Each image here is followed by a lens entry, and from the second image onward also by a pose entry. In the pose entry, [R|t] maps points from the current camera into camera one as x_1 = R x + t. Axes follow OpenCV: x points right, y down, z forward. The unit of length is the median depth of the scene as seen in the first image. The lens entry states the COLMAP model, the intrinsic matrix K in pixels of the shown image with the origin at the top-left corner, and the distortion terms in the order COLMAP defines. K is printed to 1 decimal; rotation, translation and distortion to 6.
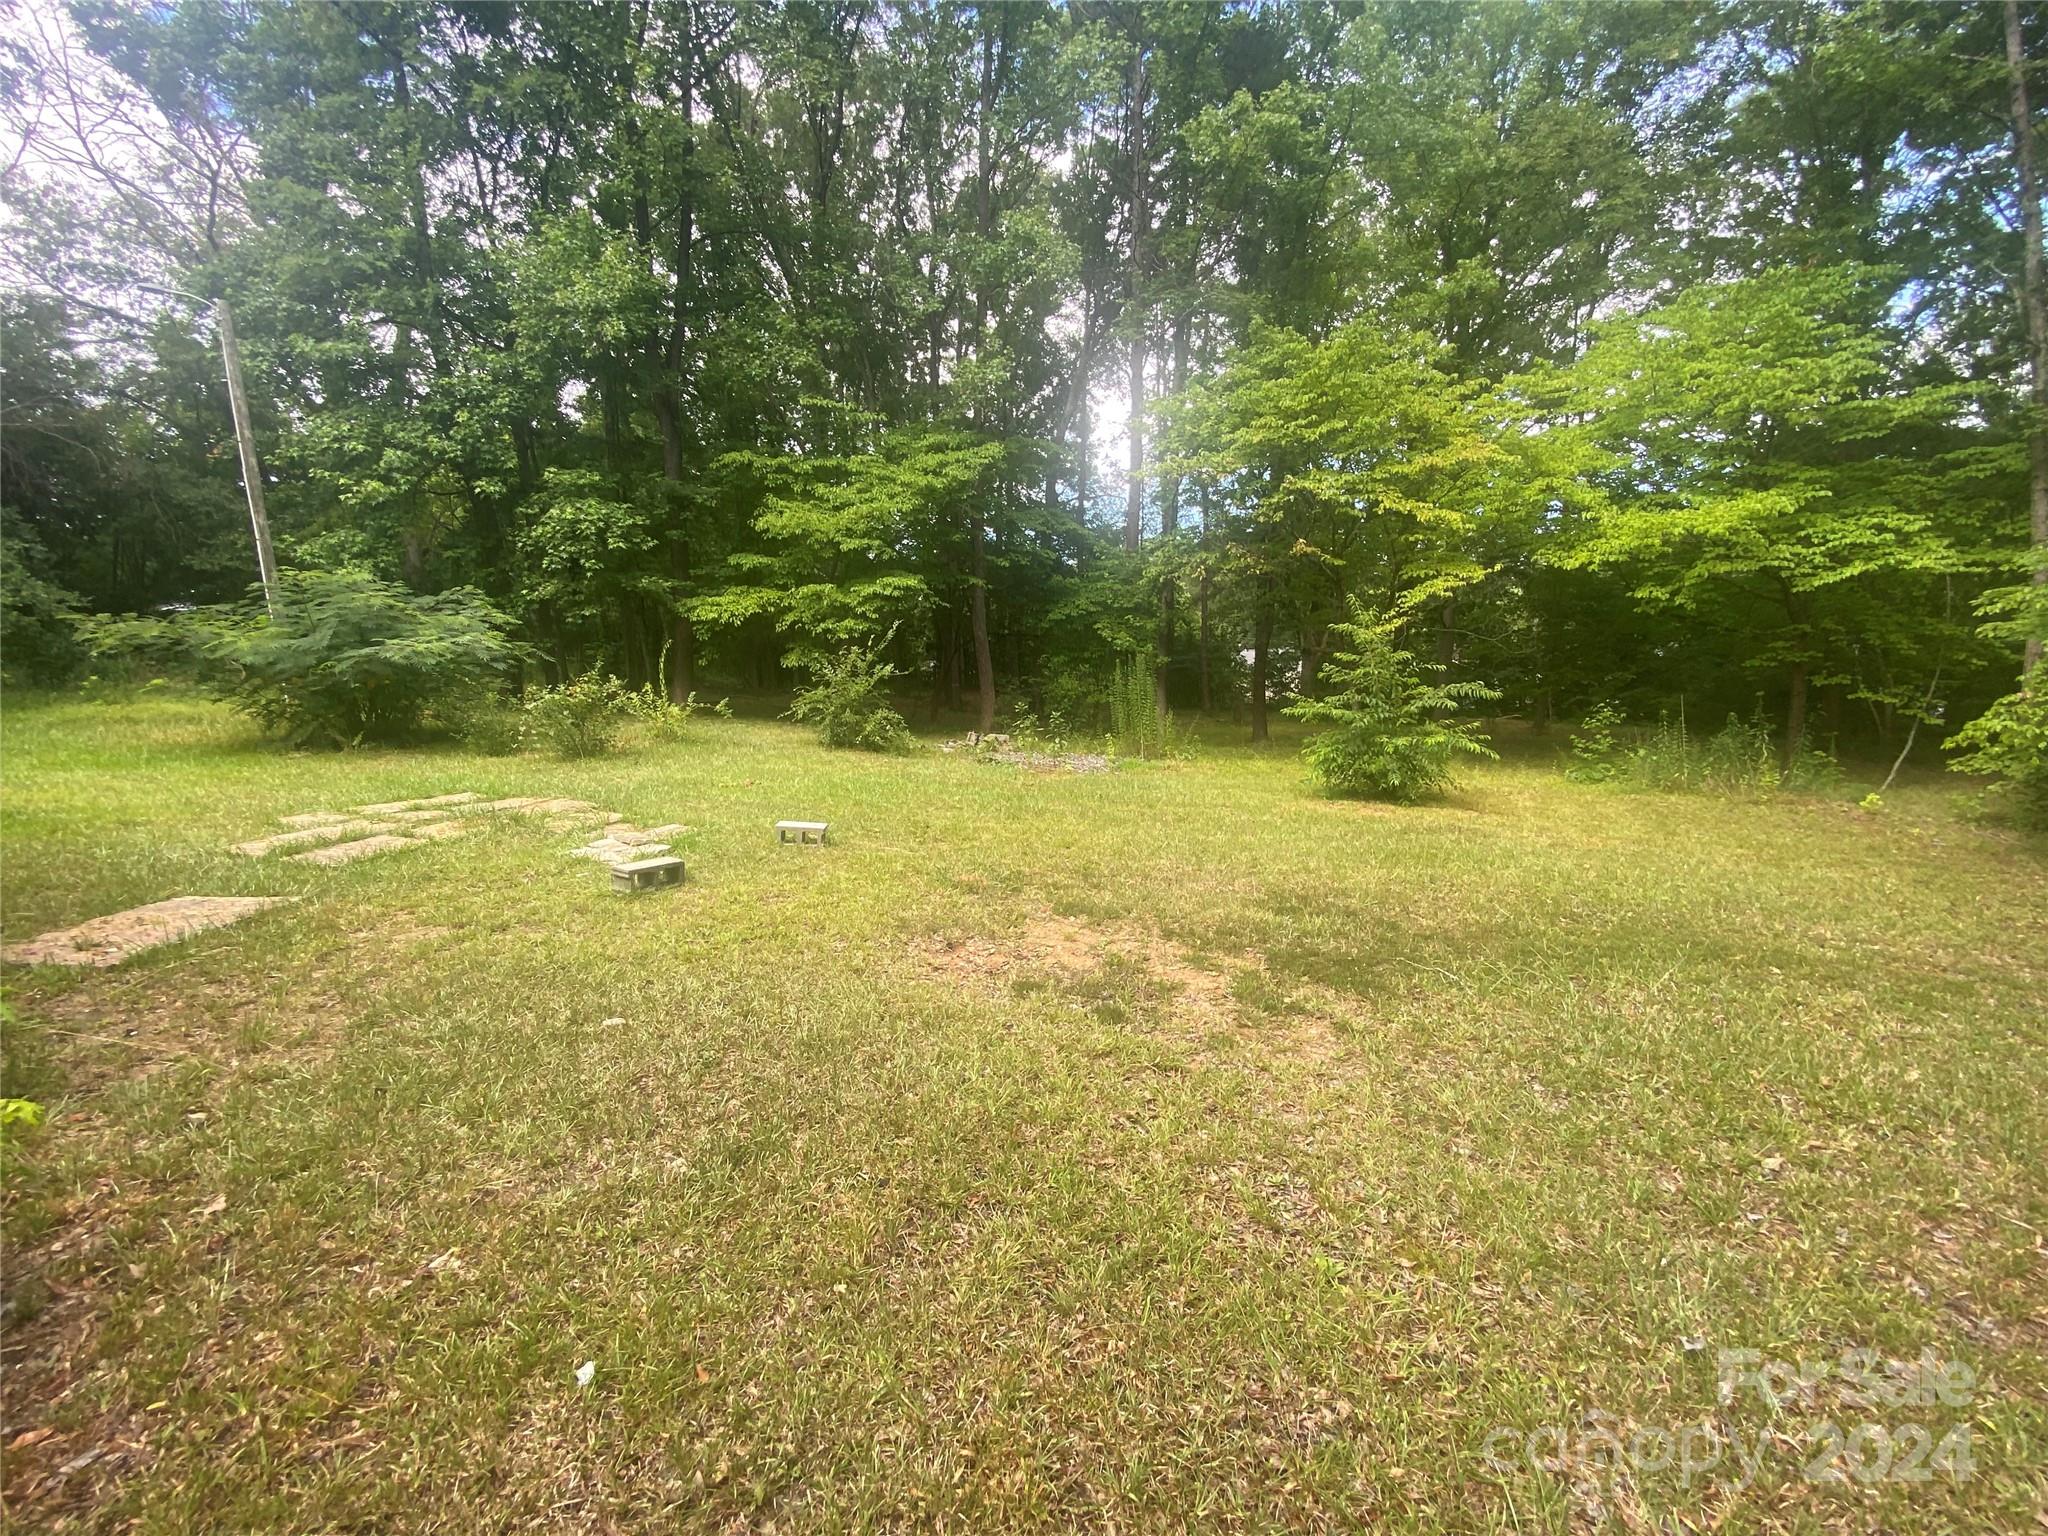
lens RADIAL K [[826.3, 0, 1020.4], [0, 826.3, 773.6], [0, 0, 1]] dist [0.017471, -0.018946]
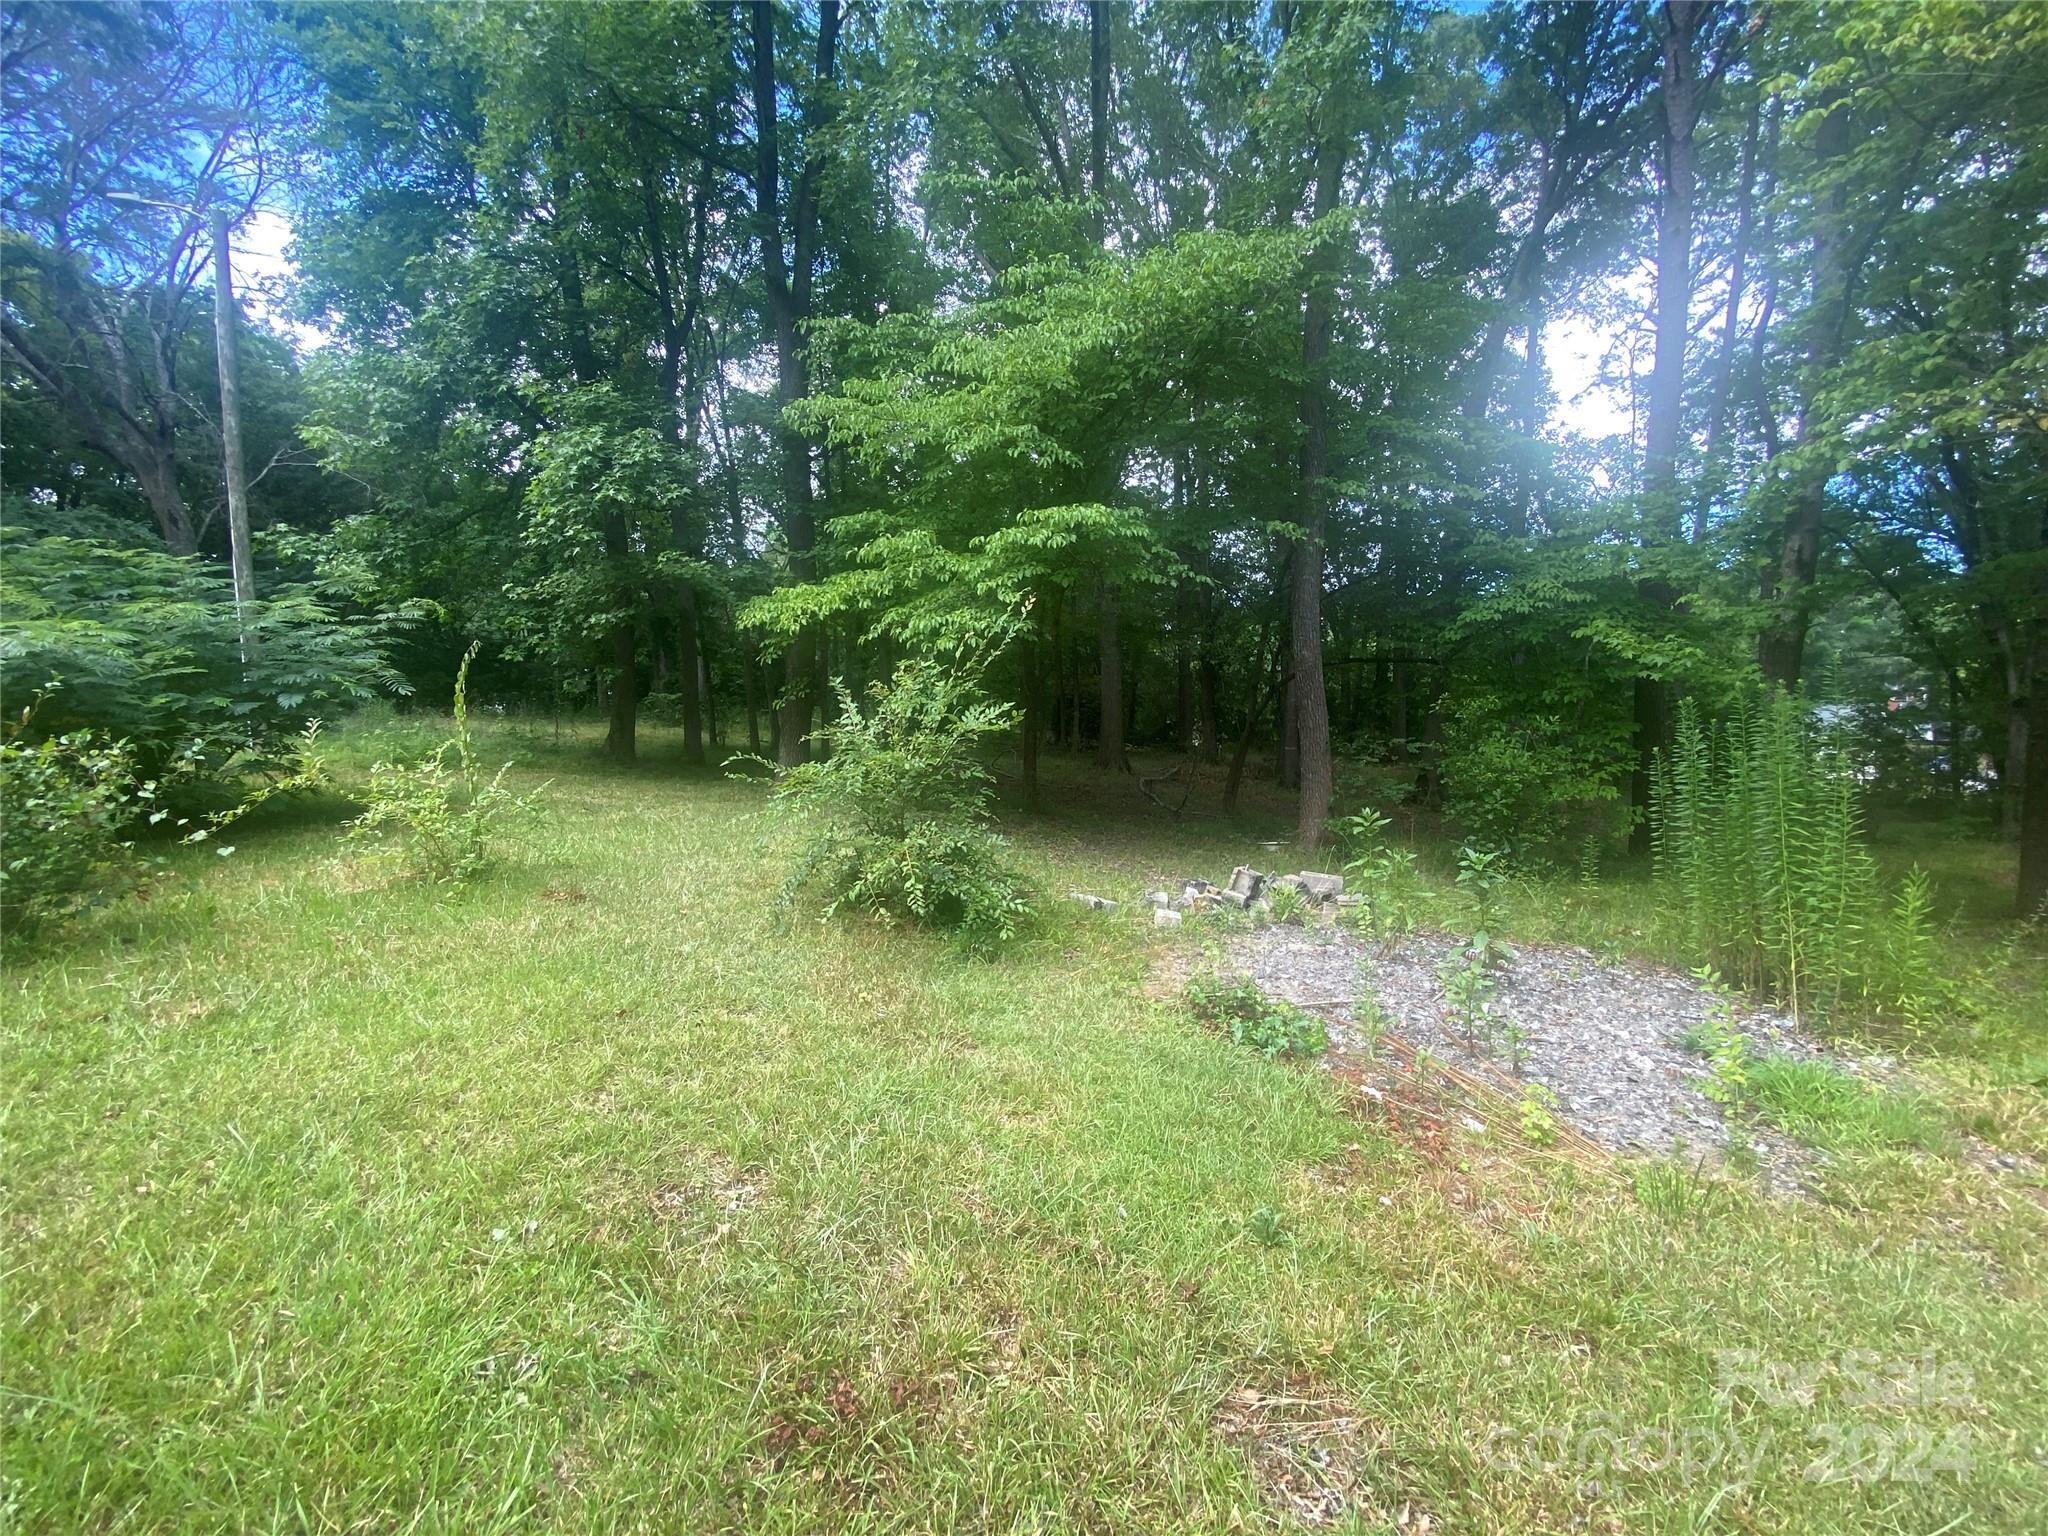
lens RADIAL K [[826.3, 0, 1020.4], [0, 826.3, 773.6], [0, 0, 1]] dist [0.017471, -0.018946]
pose [[0.901693, 0.035503, -0.430917, 0.018936], [-0.067194, 0.996021, -0.058540, -0.071492], [0.427124, 0.081740, 0.900491, 0.613909]]
